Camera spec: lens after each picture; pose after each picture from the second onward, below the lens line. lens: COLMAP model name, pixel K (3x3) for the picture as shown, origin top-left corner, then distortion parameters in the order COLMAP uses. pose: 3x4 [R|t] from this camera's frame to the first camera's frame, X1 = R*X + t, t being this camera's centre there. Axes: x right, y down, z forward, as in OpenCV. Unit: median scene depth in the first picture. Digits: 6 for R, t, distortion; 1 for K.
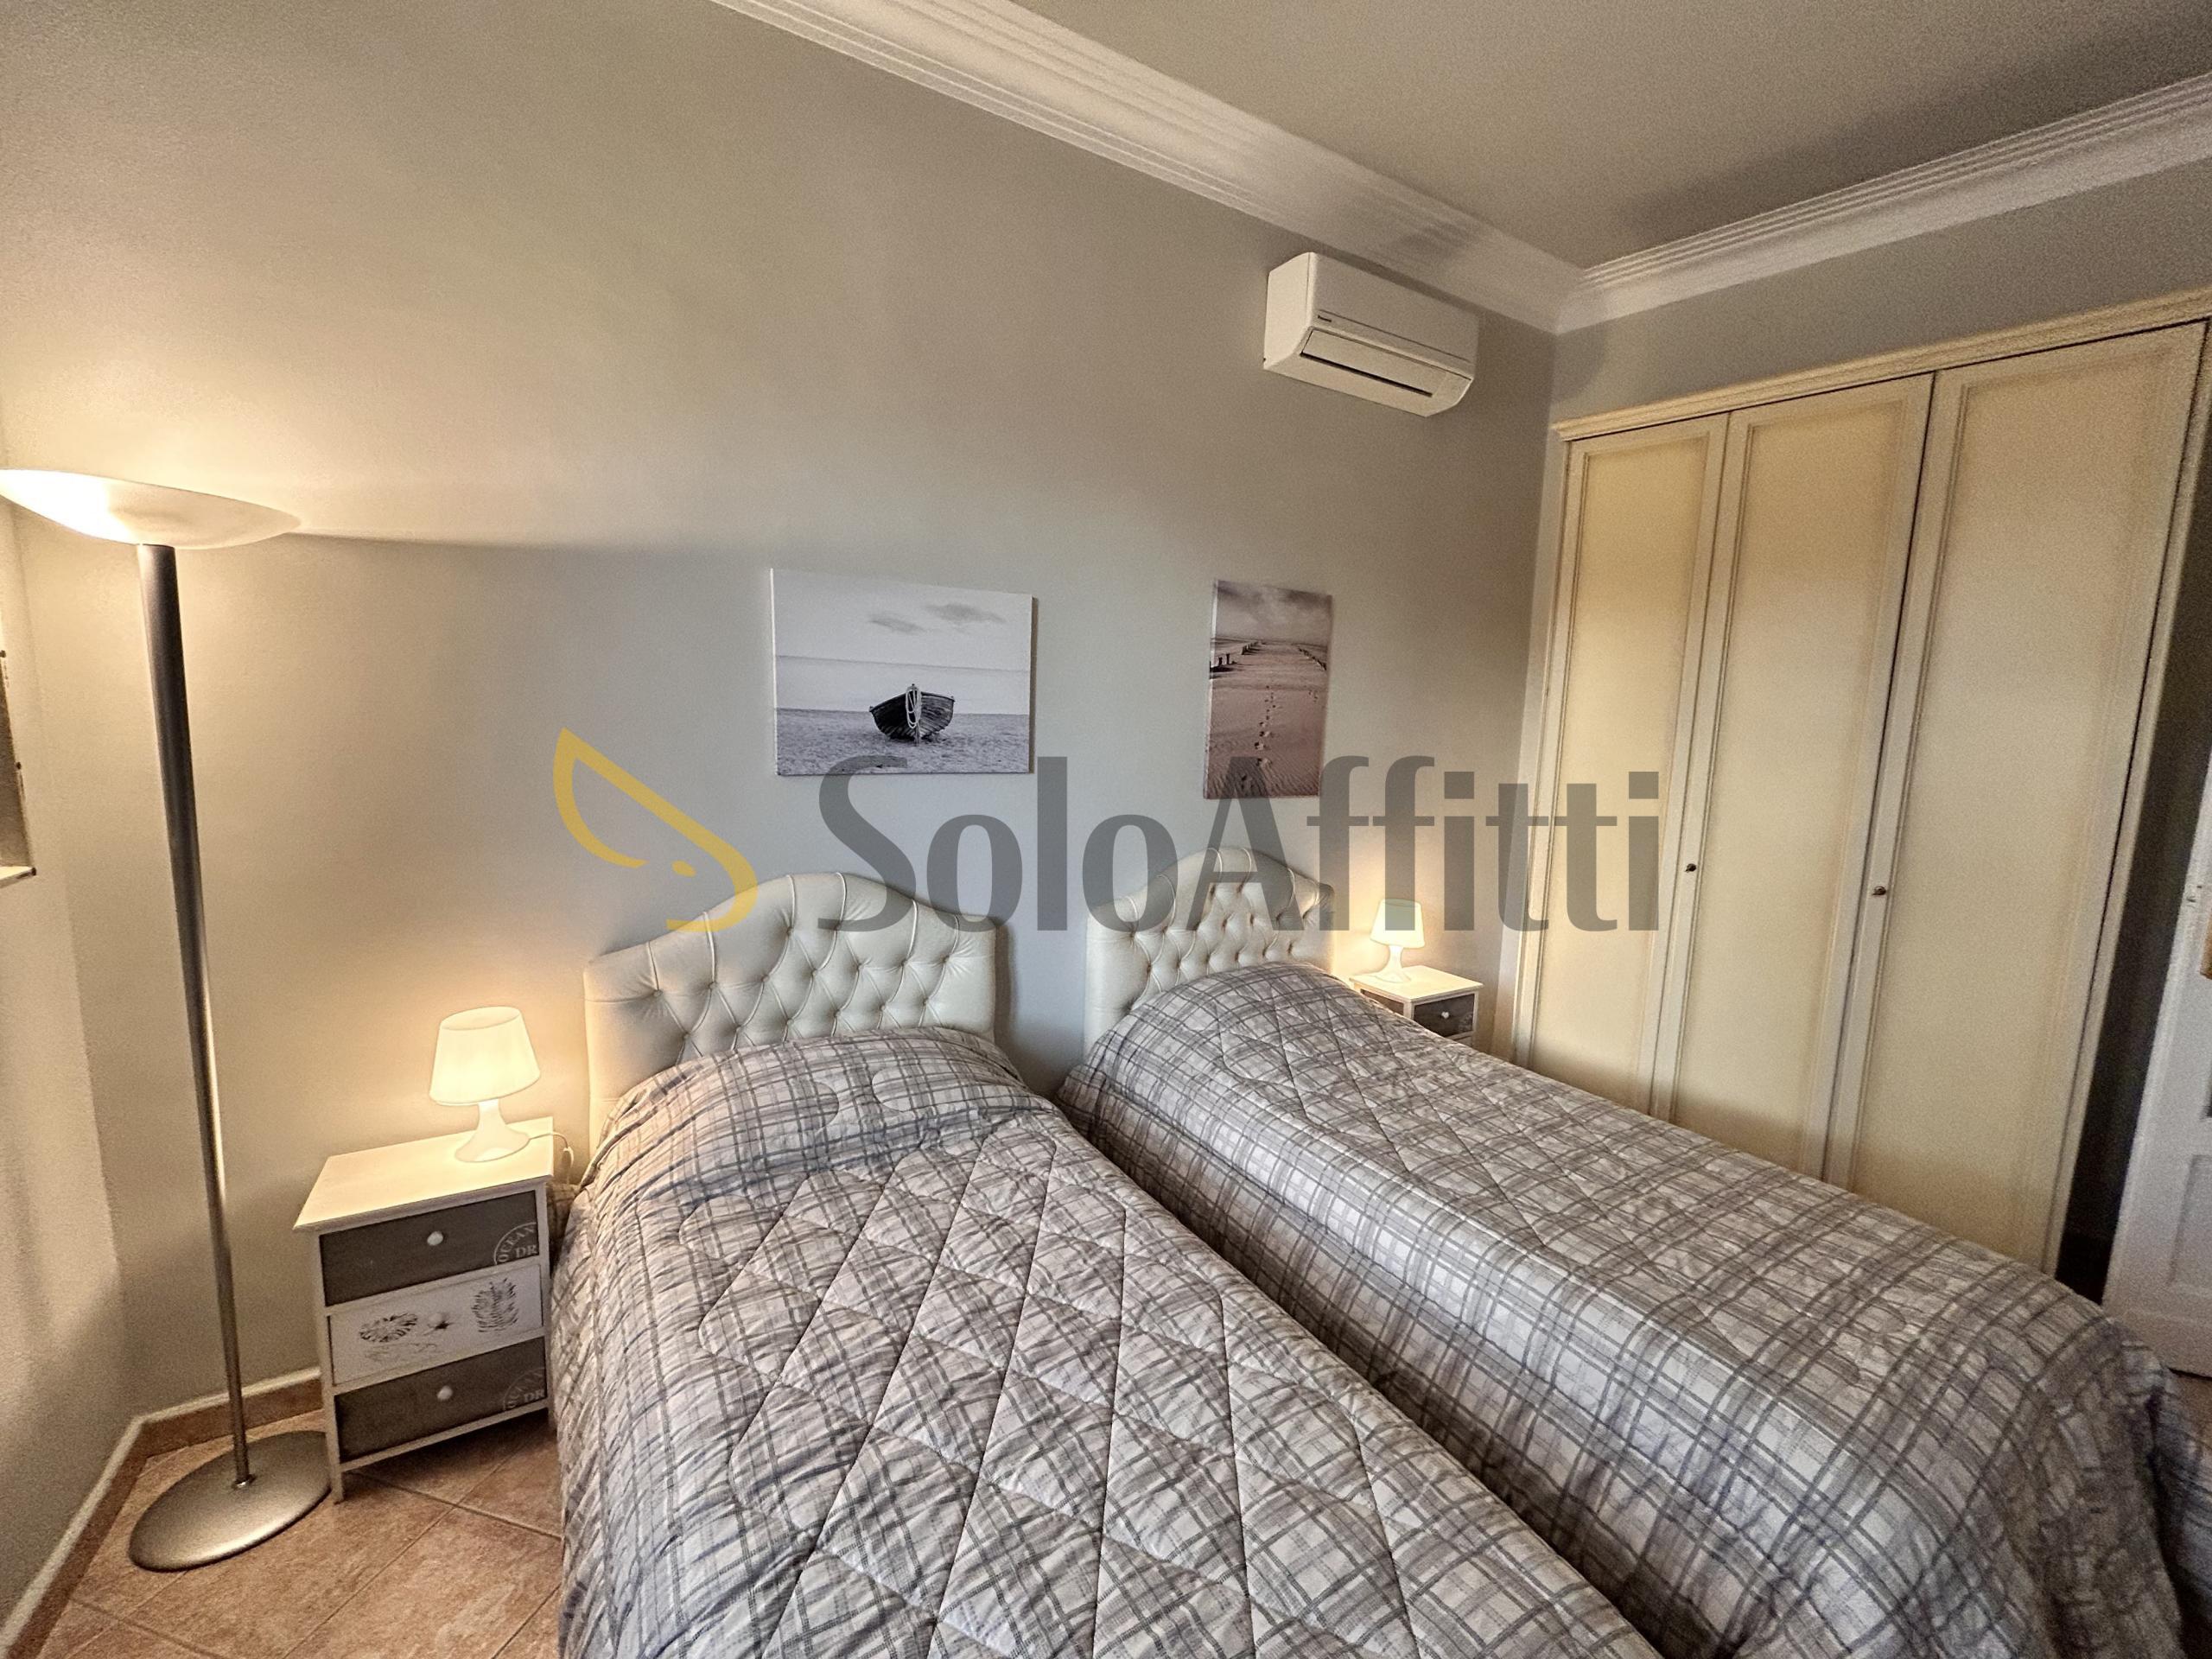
lens RADIAL K [[887.6, 0, 1105.7], [0, 887.6, 833.4], [0, 0, 1]] dist [-0.003771, 0.000747]
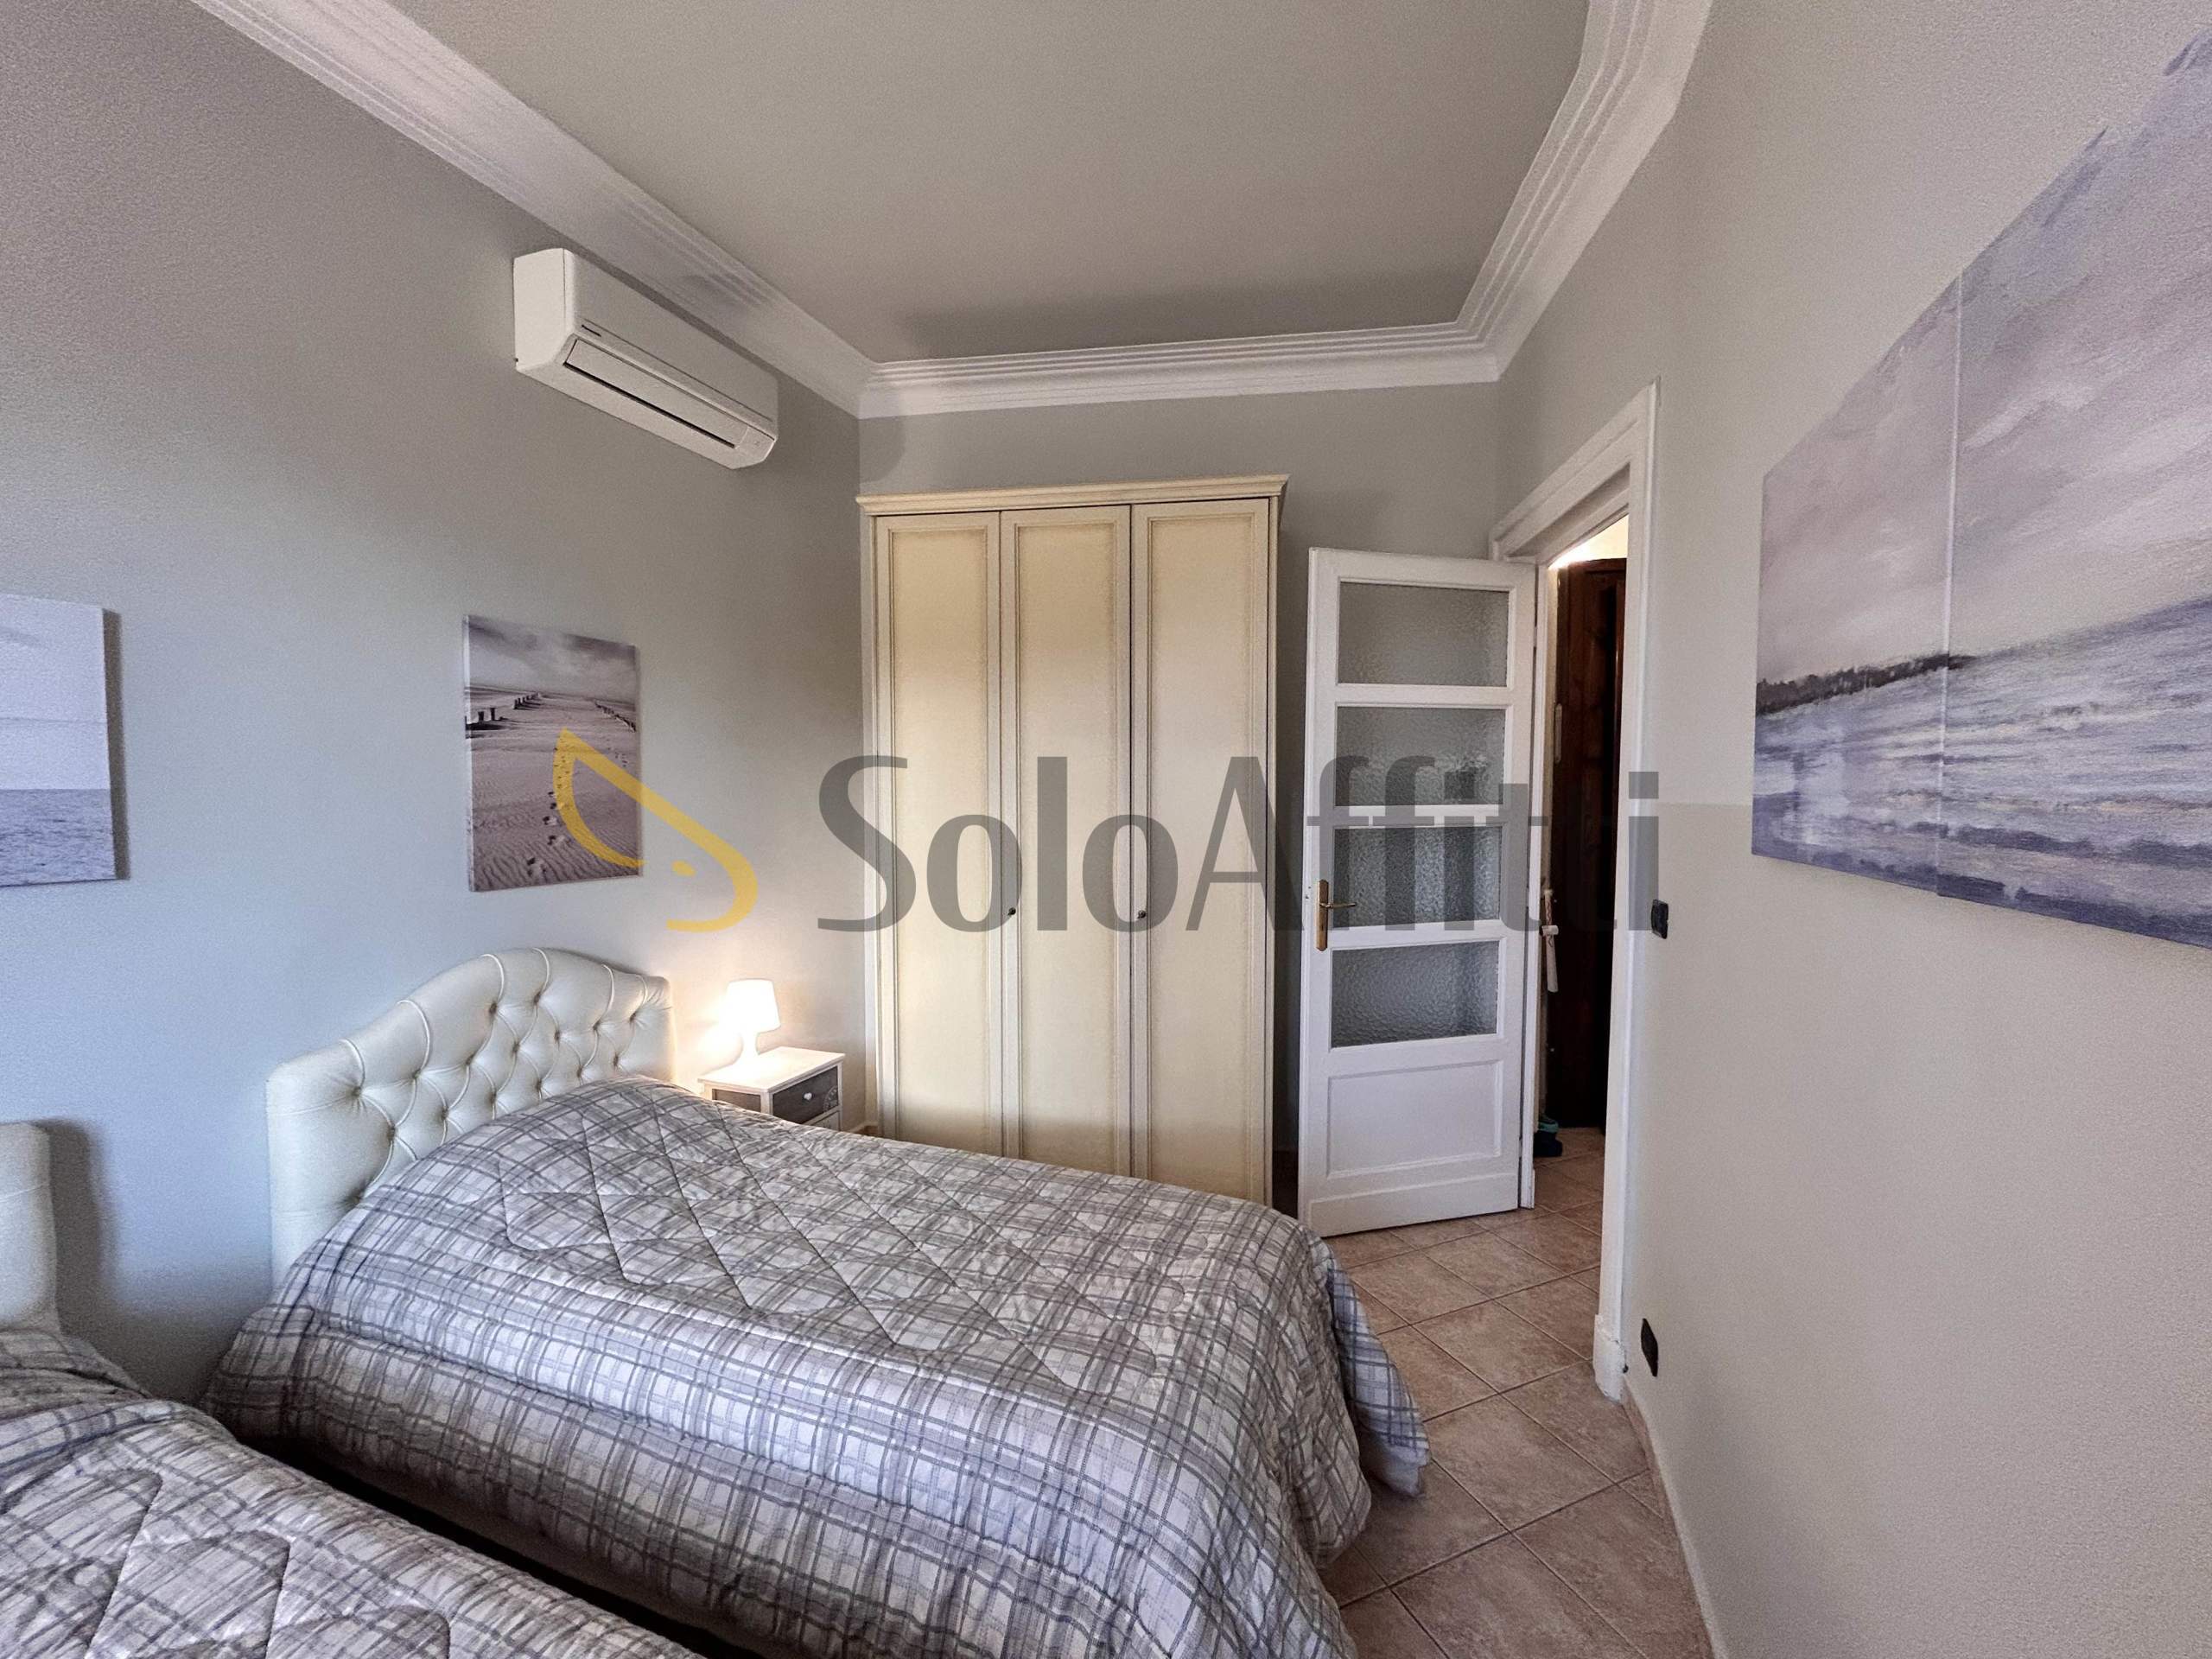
lens RADIAL K [[891.6, 0, 1103.3], [0, 891.6, 831.4], [0, 0, 1]] dist [-0.001701, 0.000534]
pose [[0.785050, -0.055499, 0.616941, 0.092220], [0.102850, 0.993832, -0.041472, -0.003377], [-0.610834, 0.096011, 0.785916, 0.063471]]
